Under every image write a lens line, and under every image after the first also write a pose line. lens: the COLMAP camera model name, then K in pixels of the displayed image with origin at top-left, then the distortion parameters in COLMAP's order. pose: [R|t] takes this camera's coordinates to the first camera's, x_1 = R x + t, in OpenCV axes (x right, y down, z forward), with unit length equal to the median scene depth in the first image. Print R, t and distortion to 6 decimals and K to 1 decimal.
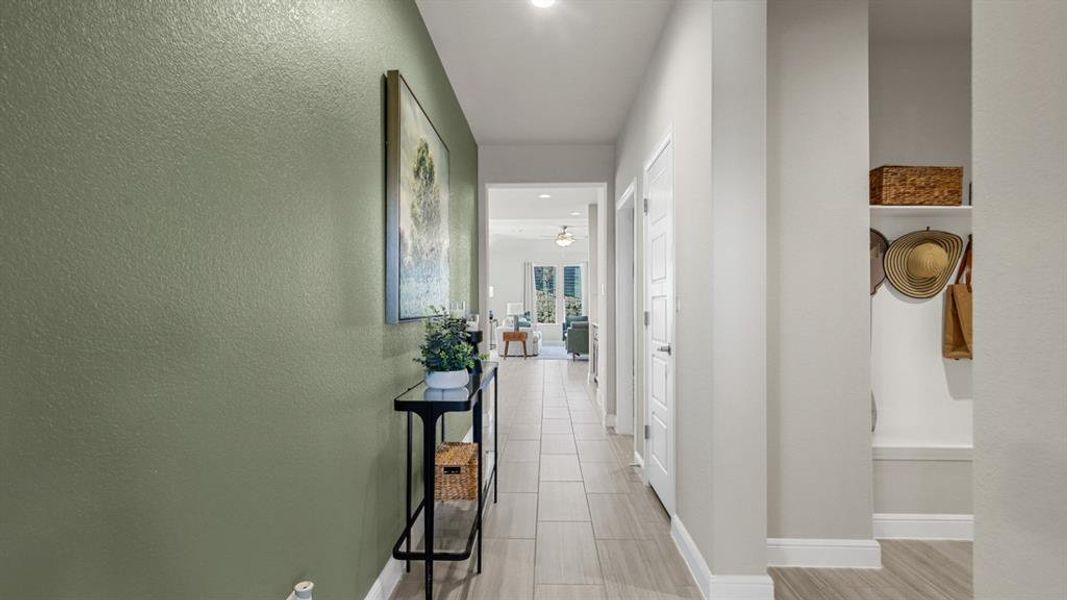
lens RADIAL K [[484.8, 0, 535.2], [0, 484.8, 305.7], [0, 0, 1]] dist [-0.000761, -0.000191]
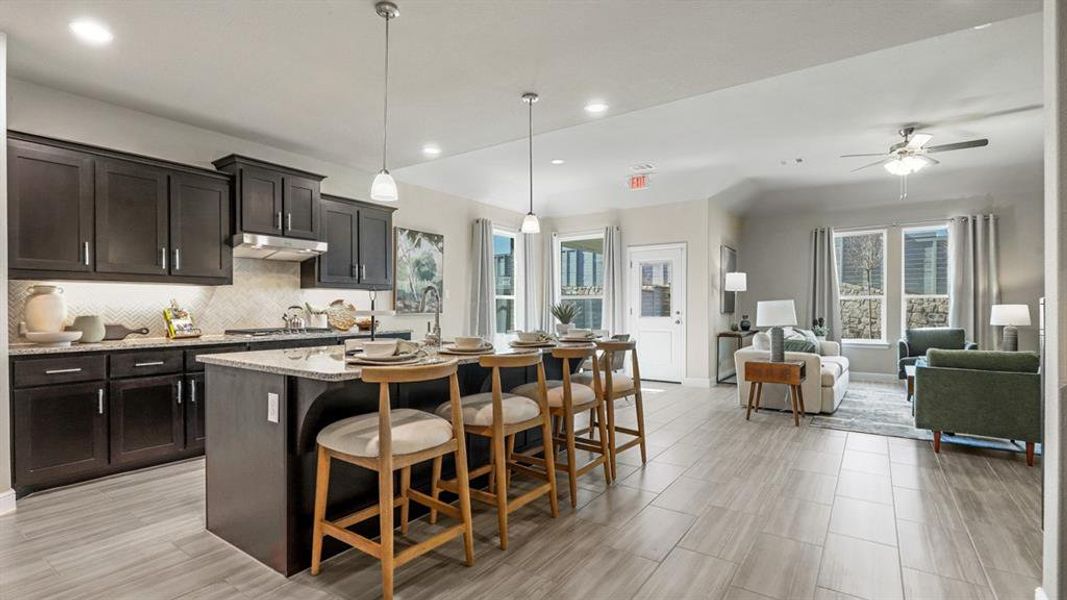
lens RADIAL K [[484.8, 0, 535.2], [0, 484.8, 305.7], [0, 0, 1]] dist [-0.000761, -0.000191]
pose [[0.834415, 0.006094, -0.551103, 0.022278], [-0.007726, 0.999970, -0.000639, 0.001790], [0.551082, 0.004791, 0.834437, 0.448139]]
